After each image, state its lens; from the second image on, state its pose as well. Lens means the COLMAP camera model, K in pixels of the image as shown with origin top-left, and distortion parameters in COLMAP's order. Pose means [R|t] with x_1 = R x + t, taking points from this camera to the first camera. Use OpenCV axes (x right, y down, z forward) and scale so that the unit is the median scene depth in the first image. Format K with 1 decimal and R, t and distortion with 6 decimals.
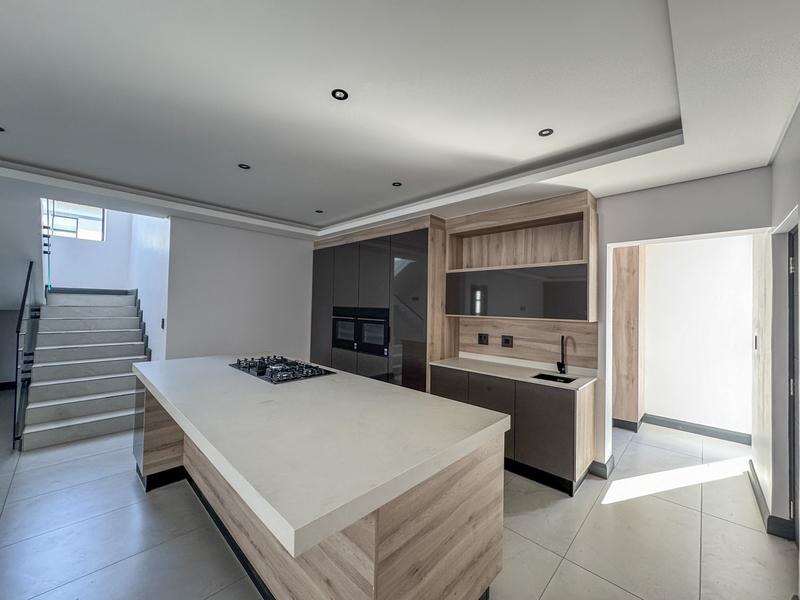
lens RADIAL K [[317.4, 0, 400.6], [0, 317.4, 299.7], [0, 0, 1]] dist [-0.004463, 0.000780]
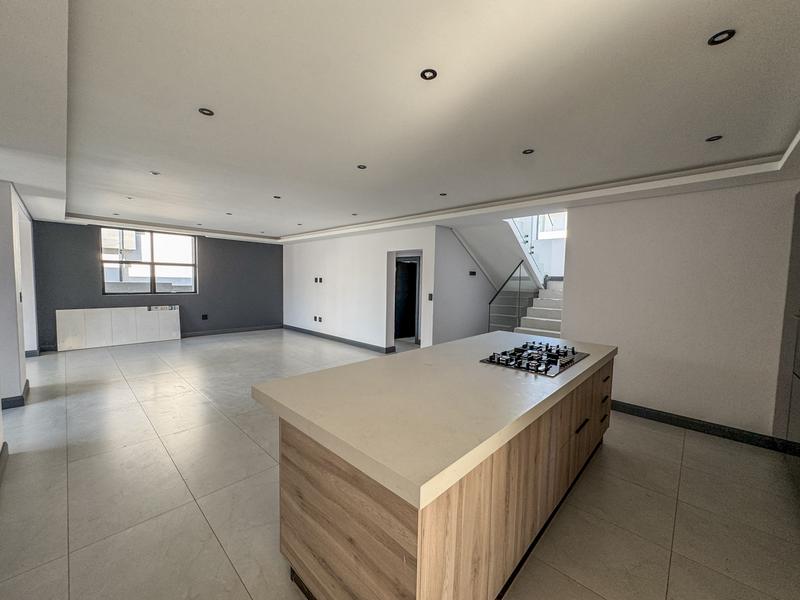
lens RADIAL K [[317.4, 0, 400.0], [0, 317.4, 299.3], [0, 0, 1]] dist [-0.004463, 0.000780]
pose [[0.003847, 0.041132, -0.999146, 0.391034], [-0.002953, 0.999150, 0.041121, 0.008351], [0.999988, 0.002792, 0.003965, 0.427362]]
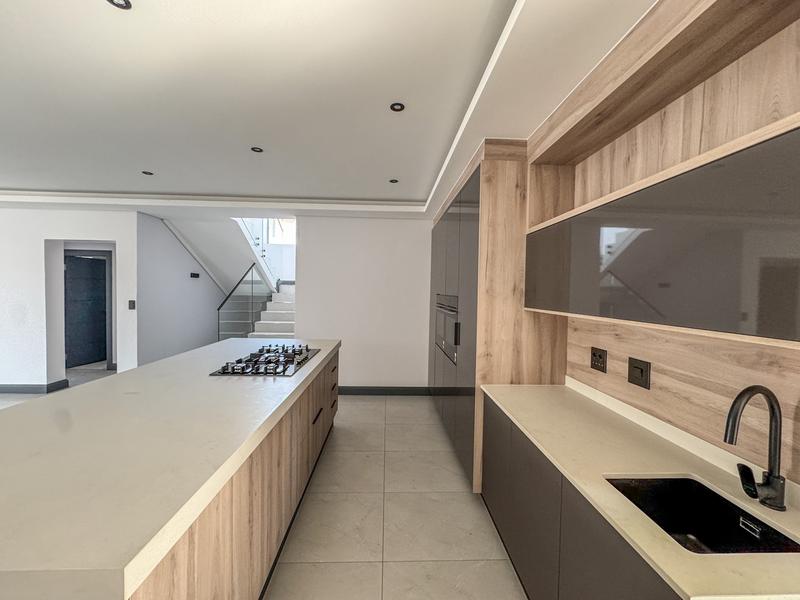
lens RADIAL K [[317.4, 0, 400.5], [0, 317.4, 299.5], [0, 0, 1]] dist [-0.004463, 0.000780]
pose [[0.720013, 0.014444, -0.693811, 0.375774], [0.007057, 0.999579, 0.028133, 0.014512], [0.693925, -0.025152, 0.719608, 0.429094]]
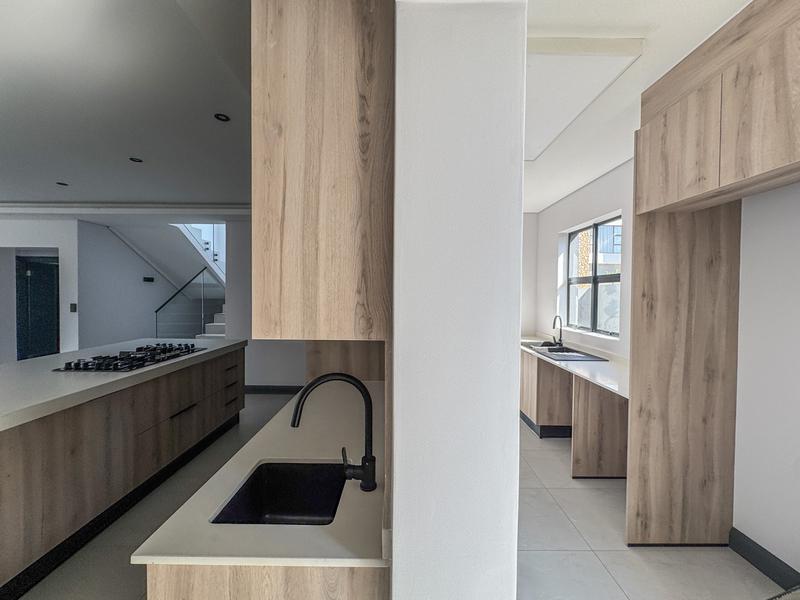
lens RADIAL K [[317.4, 0, 400.4], [0, 317.4, 300.0], [0, 0, 1]] dist [-0.004463, 0.000780]
pose [[0.688031, 0.002972, -0.725675, 0.633093], [0.015502, 0.999703, 0.018792, 0.026901], [0.725516, -0.024179, 0.687781, 0.662788]]
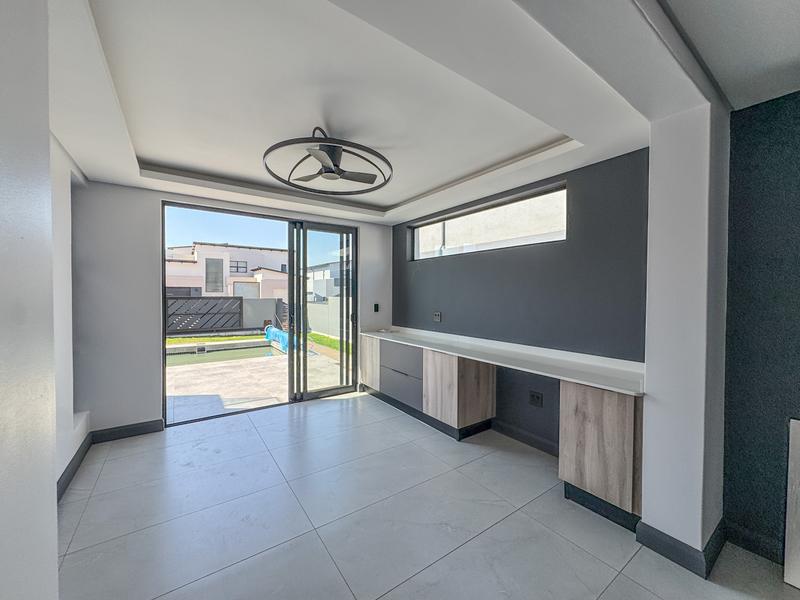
lens RADIAL K [[317.4, 0, 403.3], [0, 317.4, 301.7], [0, 0, 1]] dist [-0.004463, 0.000780]
pose [[-0.982578, -0.026332, 0.183978, -0.800430], [-0.024565, 0.999628, 0.011878, -0.014382], [-0.184222, 0.007152, -0.982859, -0.817025]]
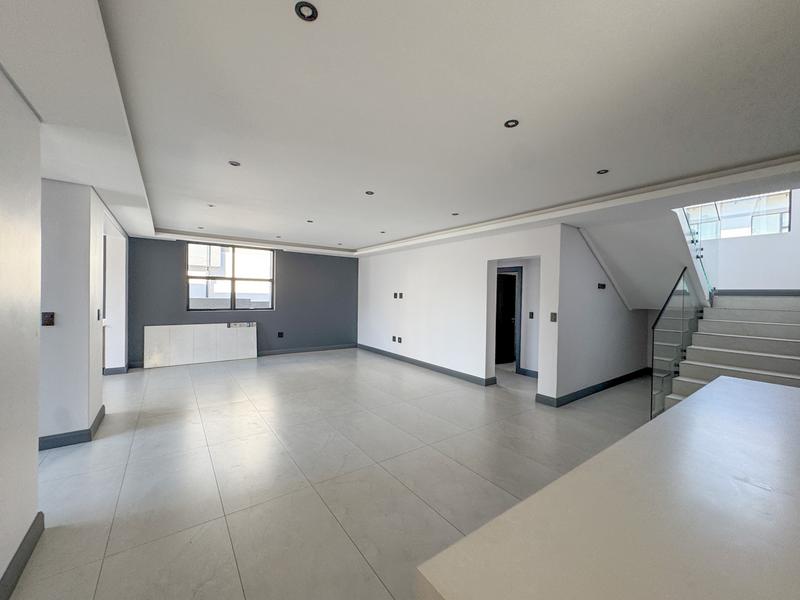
lens RADIAL K [[317.4, 0, 399.2], [0, 317.4, 300.1], [0, 0, 1]] dist [-0.004463, 0.000780]
pose [[-0.182637, -0.005705, -0.983164, 0.107370], [-0.004063, 0.999979, -0.005048, 0.005184], [0.983172, 0.003073, -0.182656, 0.232202]]
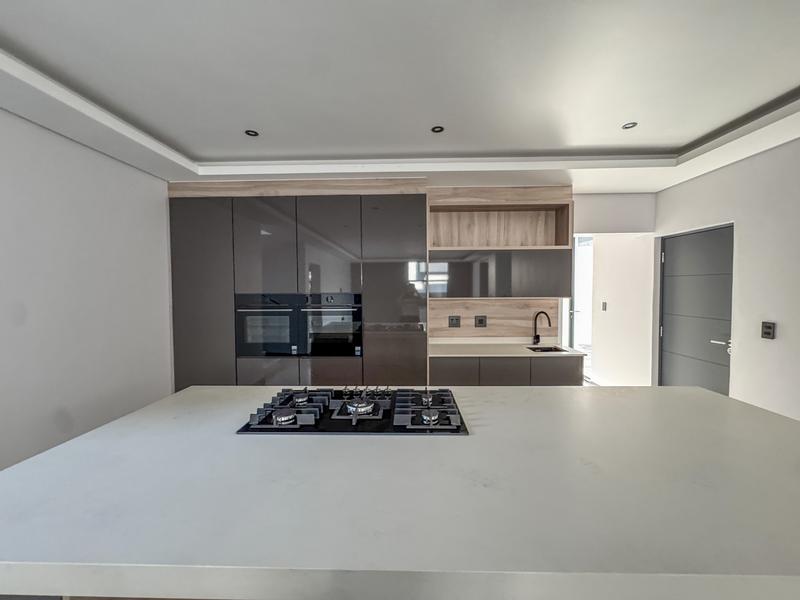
lens RADIAL K [[317.4, 0, 400.2], [0, 317.4, 298.6], [0, 0, 1]] dist [-0.004463, 0.000780]
pose [[0.741221, -0.047221, 0.669598, -0.497955], [0.008818, 0.998122, 0.060627, -0.004809], [-0.671203, -0.039034, 0.740245, 0.398088]]
